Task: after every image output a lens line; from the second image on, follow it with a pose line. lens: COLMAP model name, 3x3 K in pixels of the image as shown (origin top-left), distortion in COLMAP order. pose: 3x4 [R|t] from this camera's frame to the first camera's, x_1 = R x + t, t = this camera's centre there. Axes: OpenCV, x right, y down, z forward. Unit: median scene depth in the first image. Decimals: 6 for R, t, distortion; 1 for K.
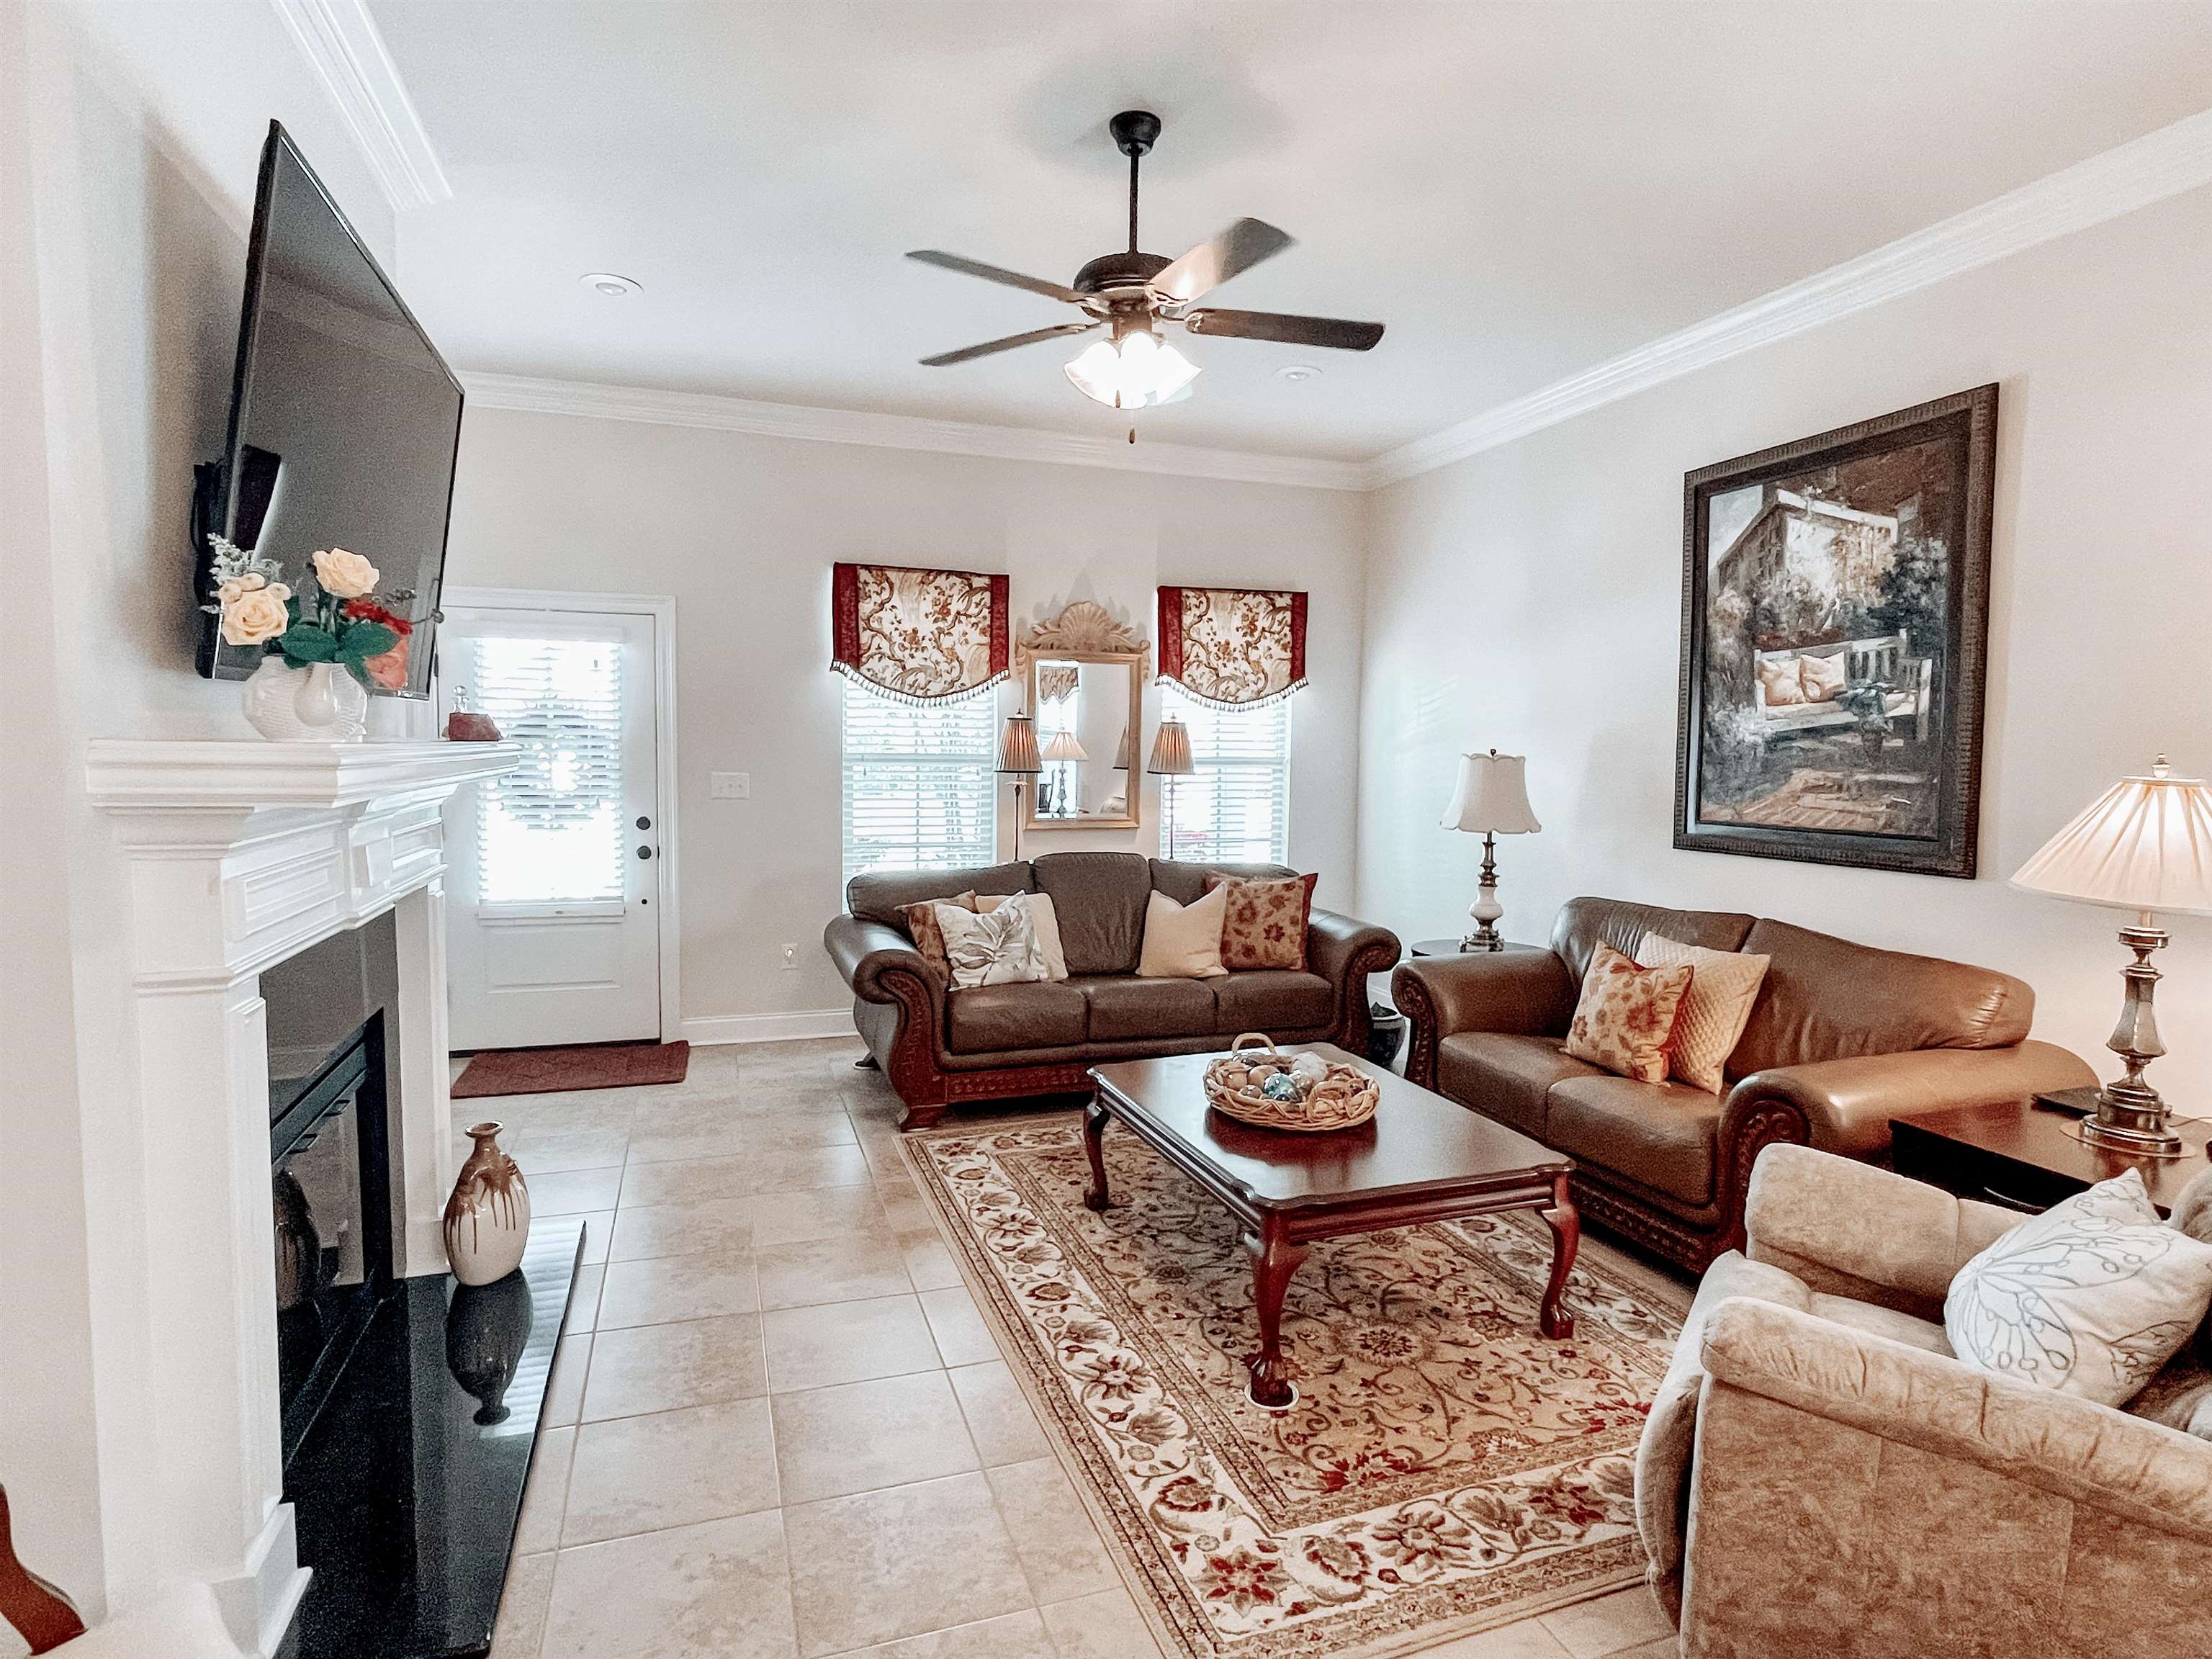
lens RADIAL K [[1155.1, 0, 1106.8], [0, 1155.1, 820.0], [0, 0, 1]] dist [0.004315, 0.000615]
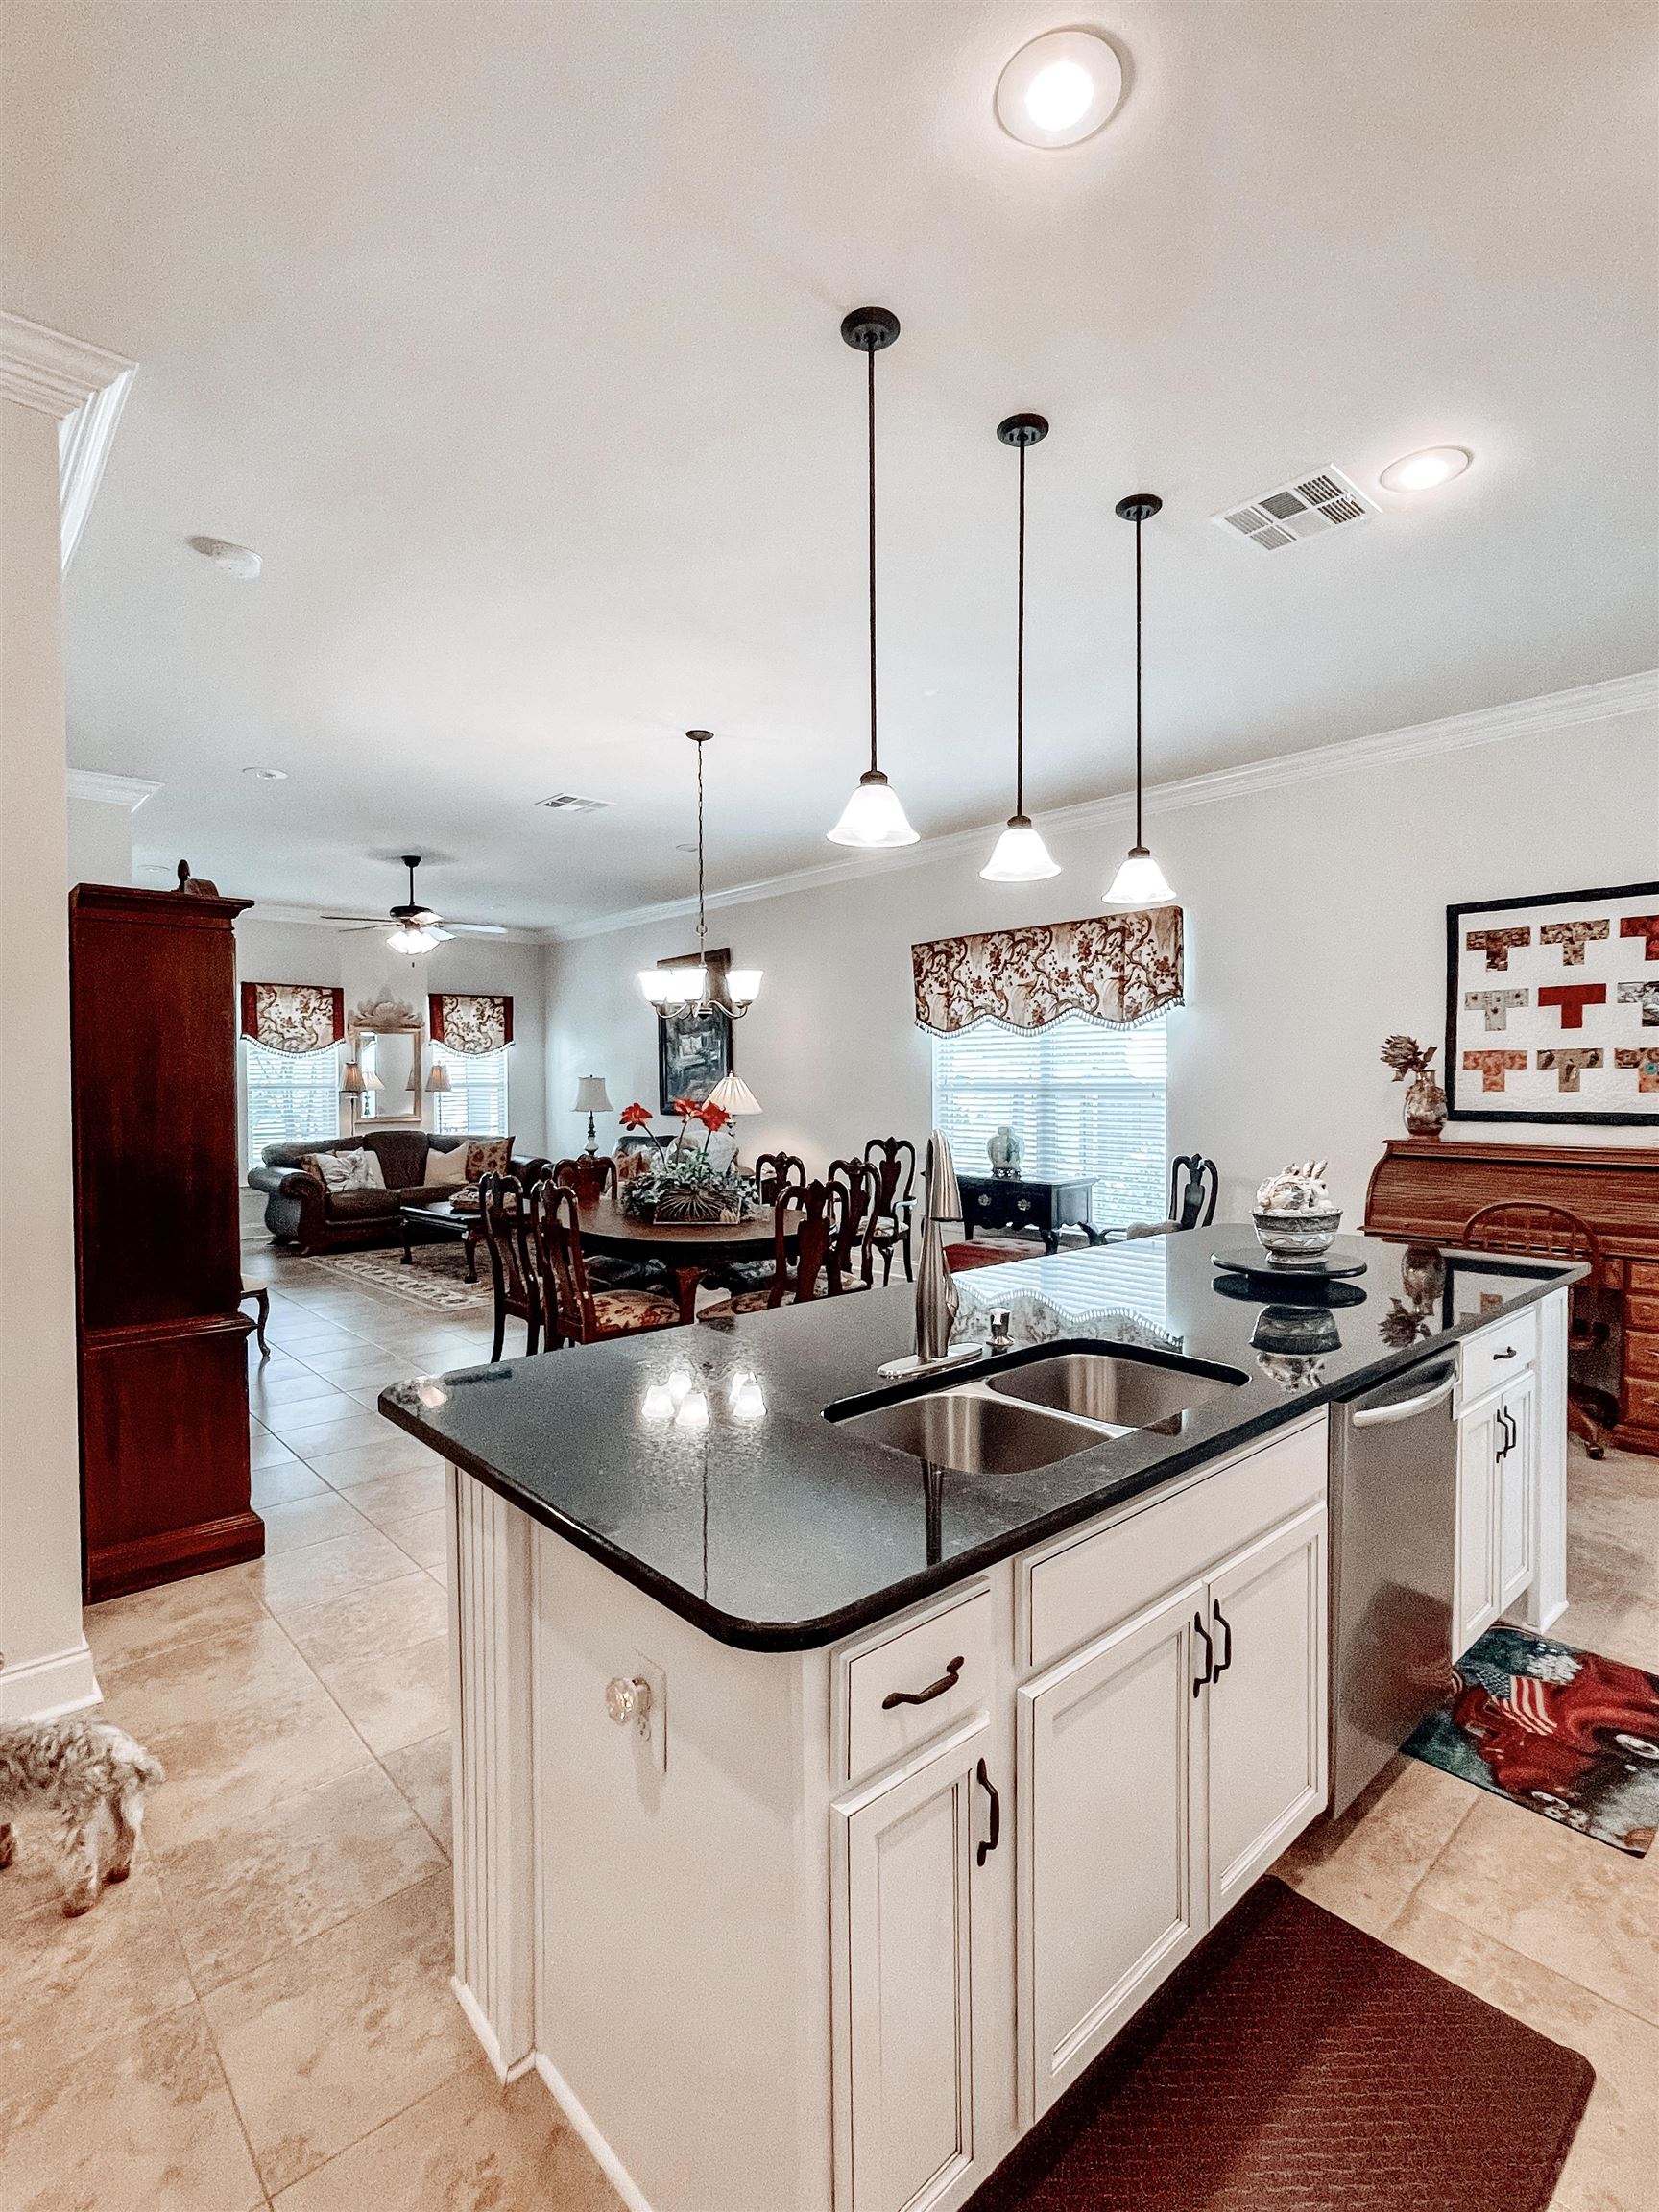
lens RADIAL K [[1023.4, 0, 835.3], [0, 1023.4, 1111.1], [0, 0, 1]] dist [-0.003110, 0.000112]
pose [[0.916566, -0.028784, 0.398847, -0.024565], [0.043762, 0.998635, -0.028499, 0.089039], [-0.397482, 0.043576, 0.916575, -1.046198]]
